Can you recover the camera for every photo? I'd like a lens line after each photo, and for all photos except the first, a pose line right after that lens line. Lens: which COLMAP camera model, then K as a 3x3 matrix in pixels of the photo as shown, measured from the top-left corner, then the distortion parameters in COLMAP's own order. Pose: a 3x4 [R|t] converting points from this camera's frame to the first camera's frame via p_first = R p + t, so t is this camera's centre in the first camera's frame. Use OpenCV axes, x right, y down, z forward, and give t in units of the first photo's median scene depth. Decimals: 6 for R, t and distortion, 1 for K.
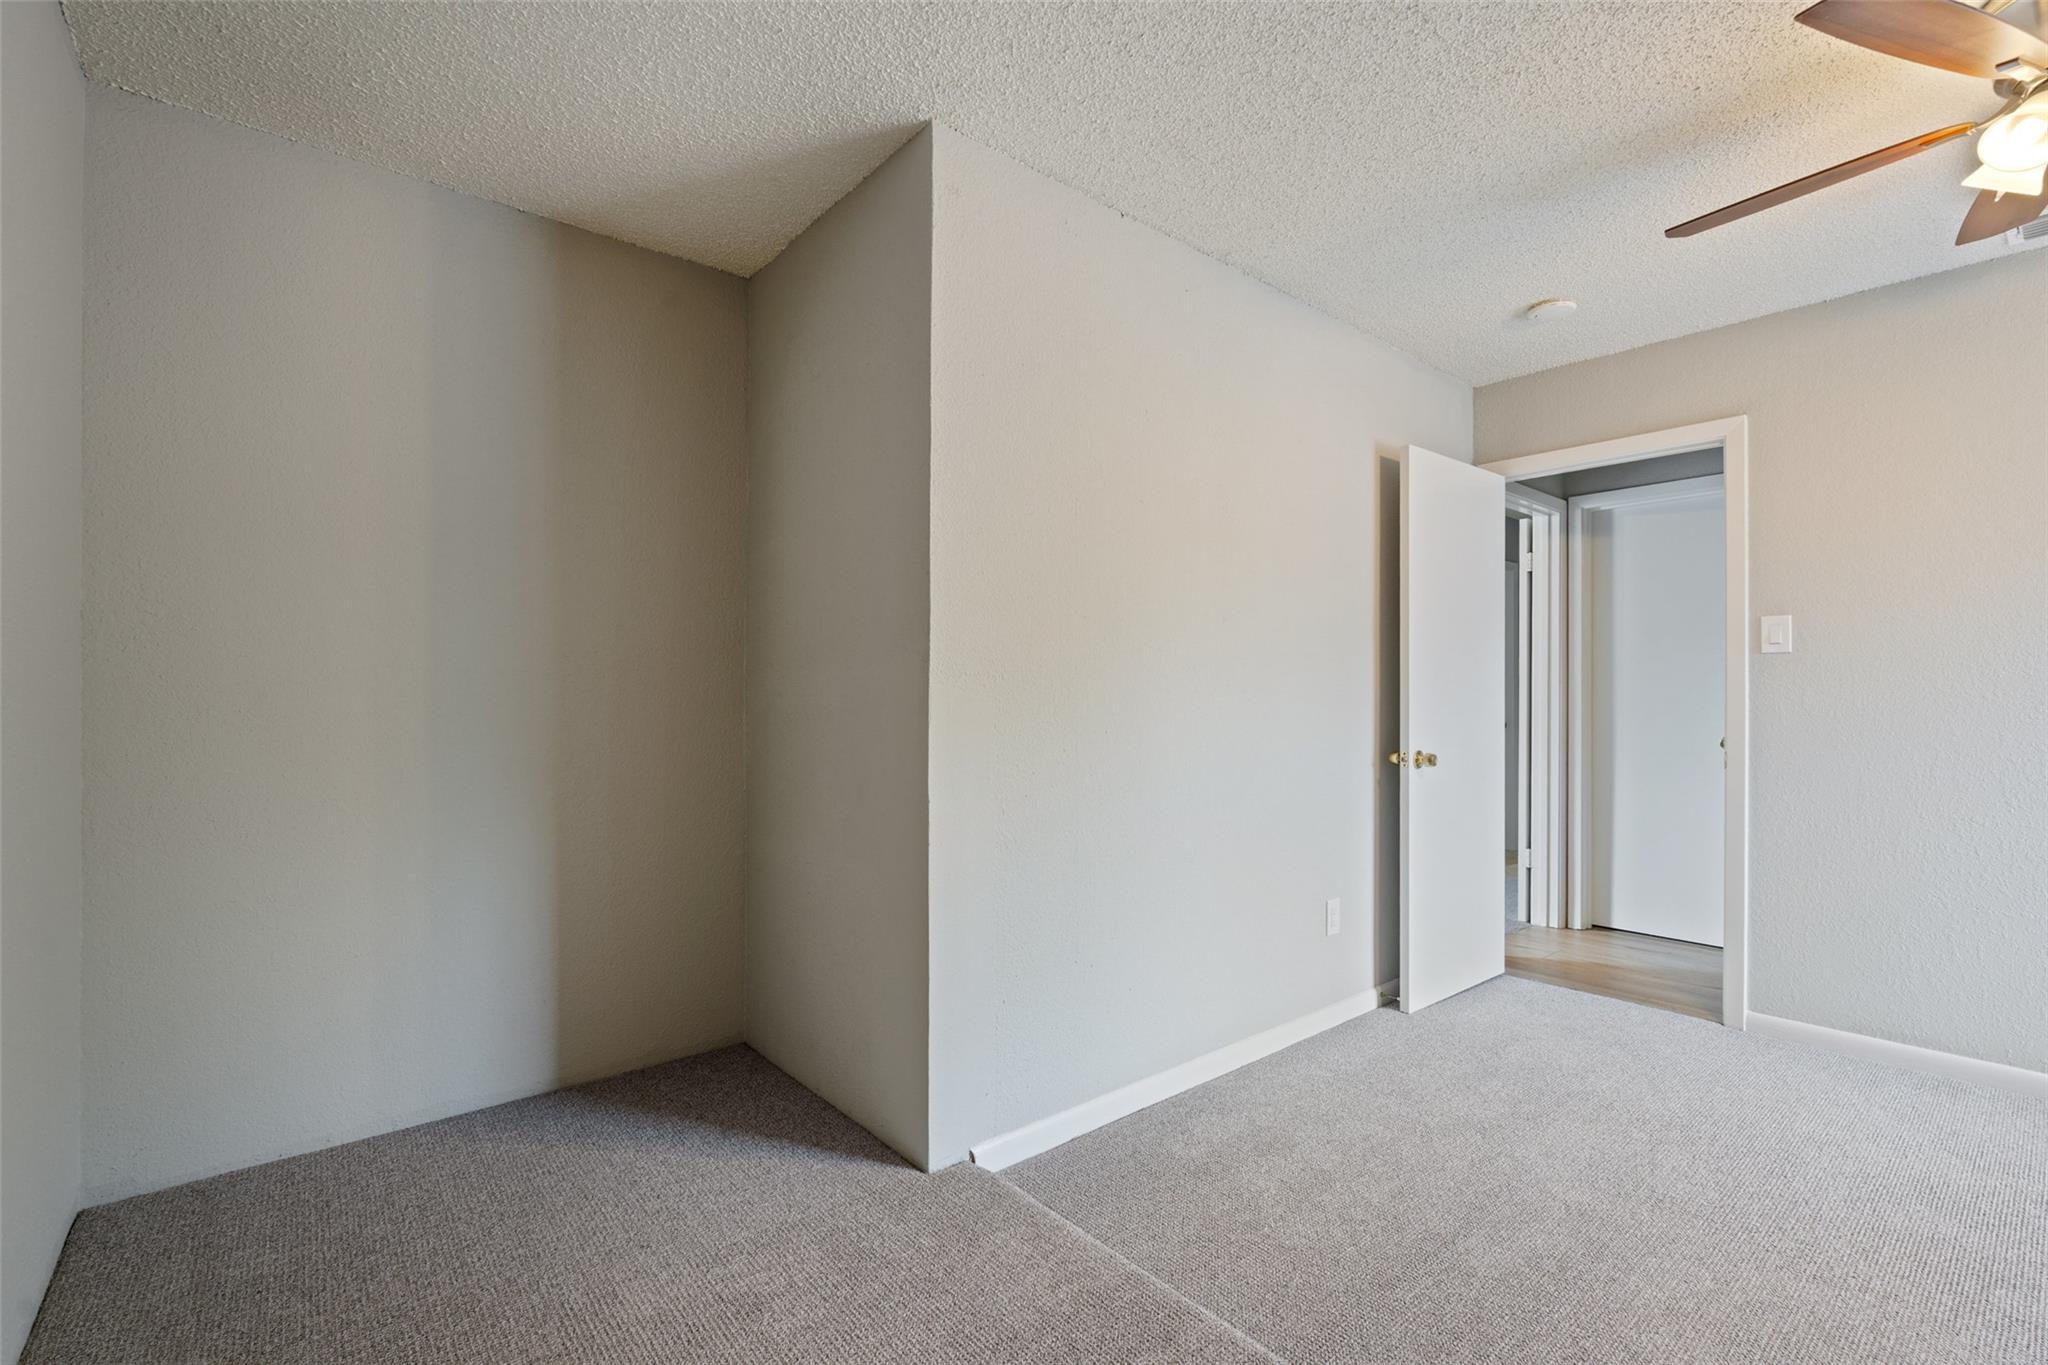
lens RADIAL K [[897.3, 0, 1020.8], [0, 897.3, 690.2], [0, 0, 1]] dist [-0.003729, -0.000178]
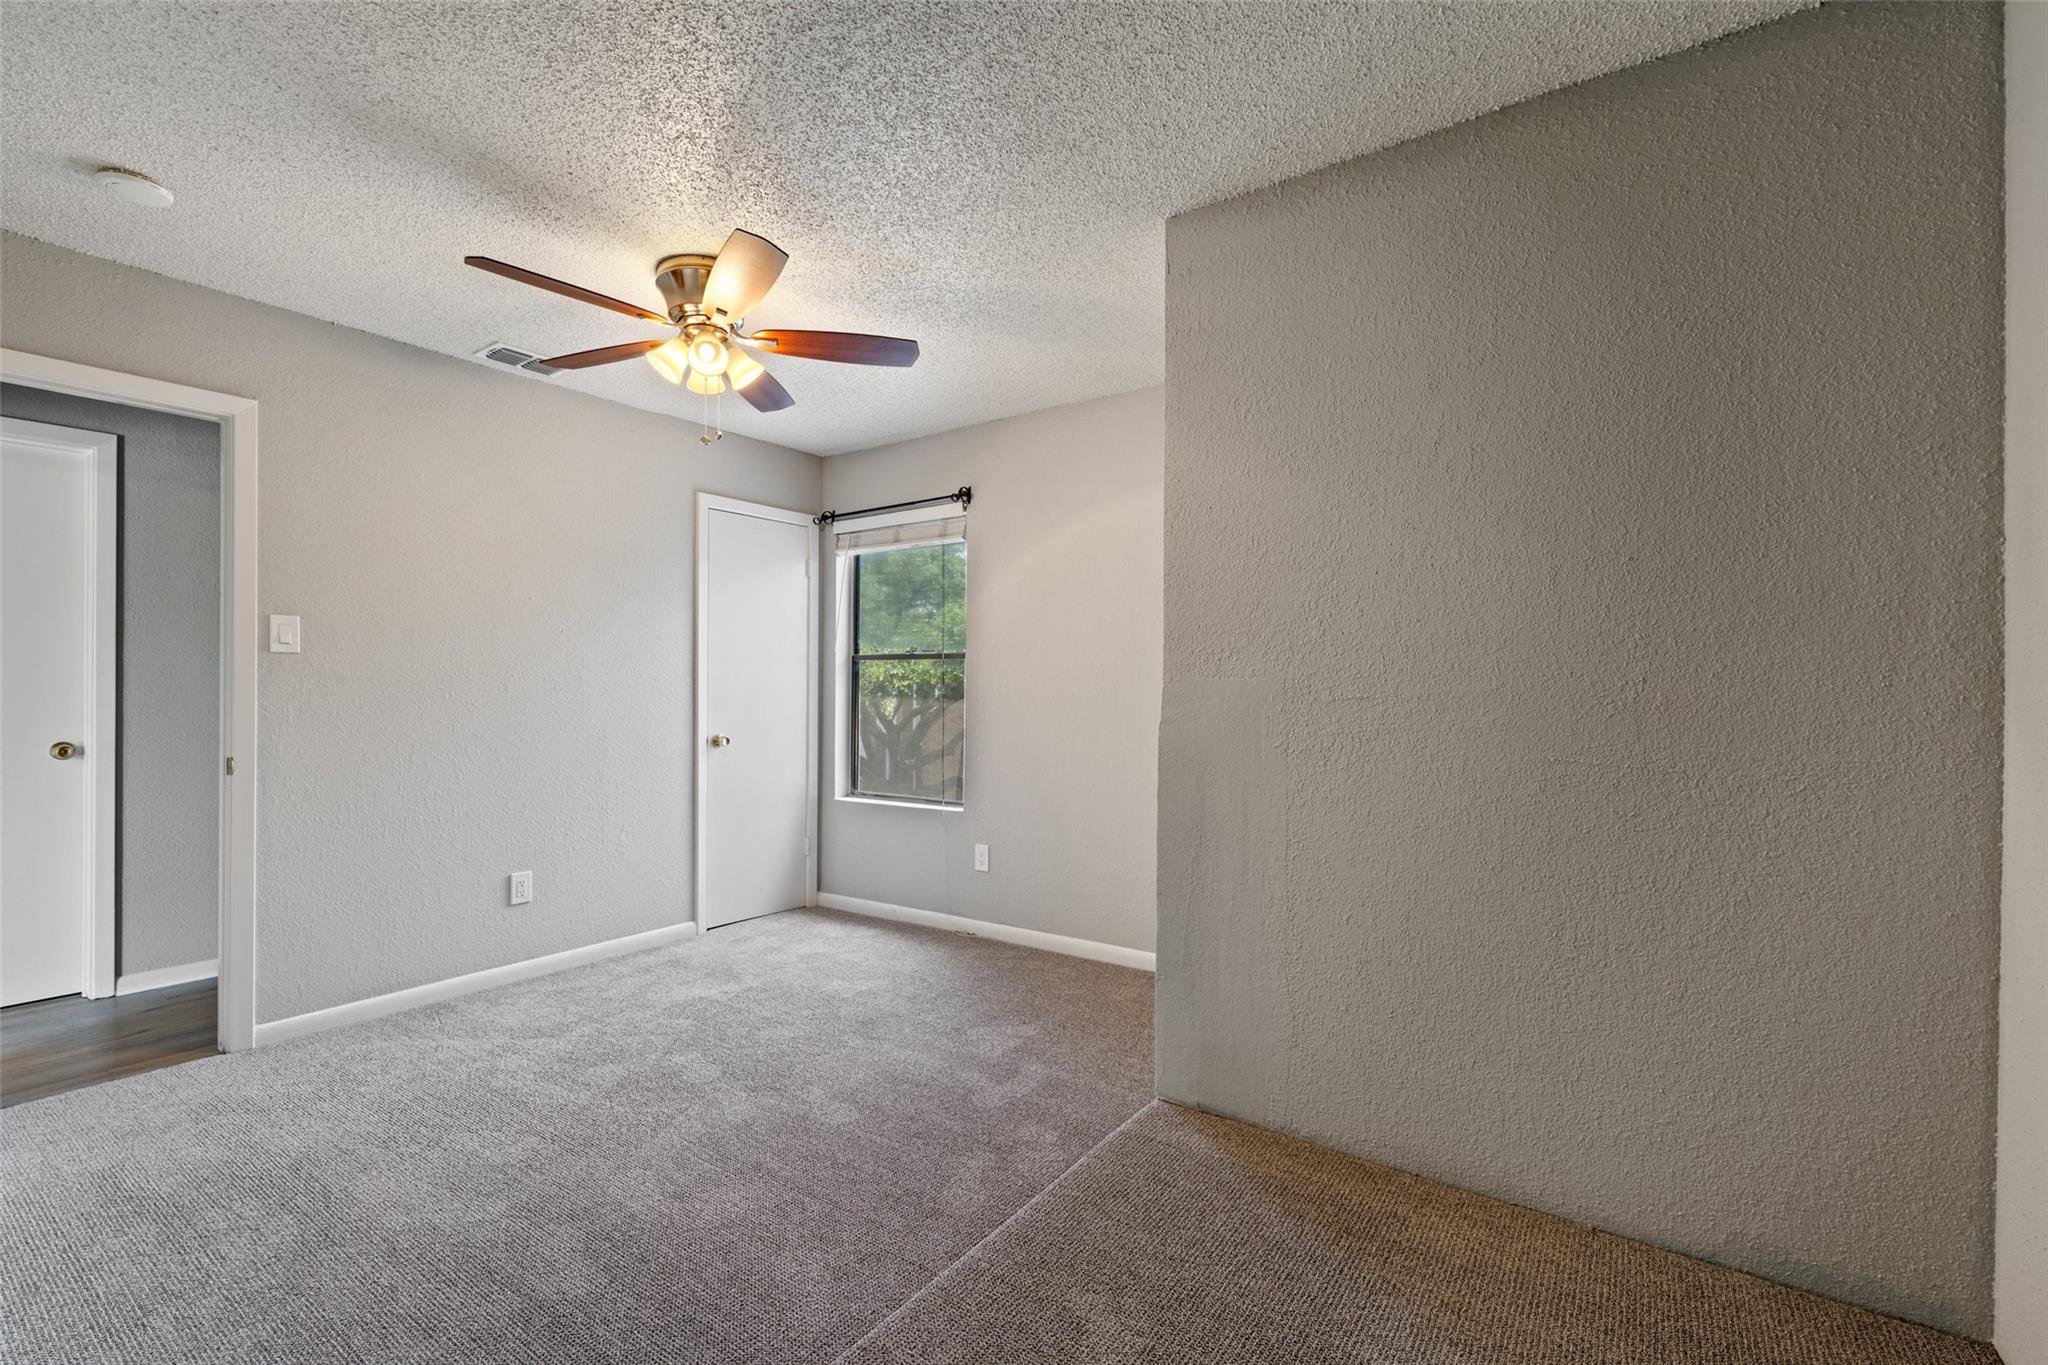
lens RADIAL K [[897.3, 0, 1024.2], [0, 897.3, 684.4], [0, 0, 1]] dist [-0.003729, -0.000178]
pose [[-0.268056, -0.000197, 0.963403, -0.329605], [-0.015880, 0.999865, -0.004213, -0.015271], [-0.963272, -0.016428, -0.268023, 0.471851]]
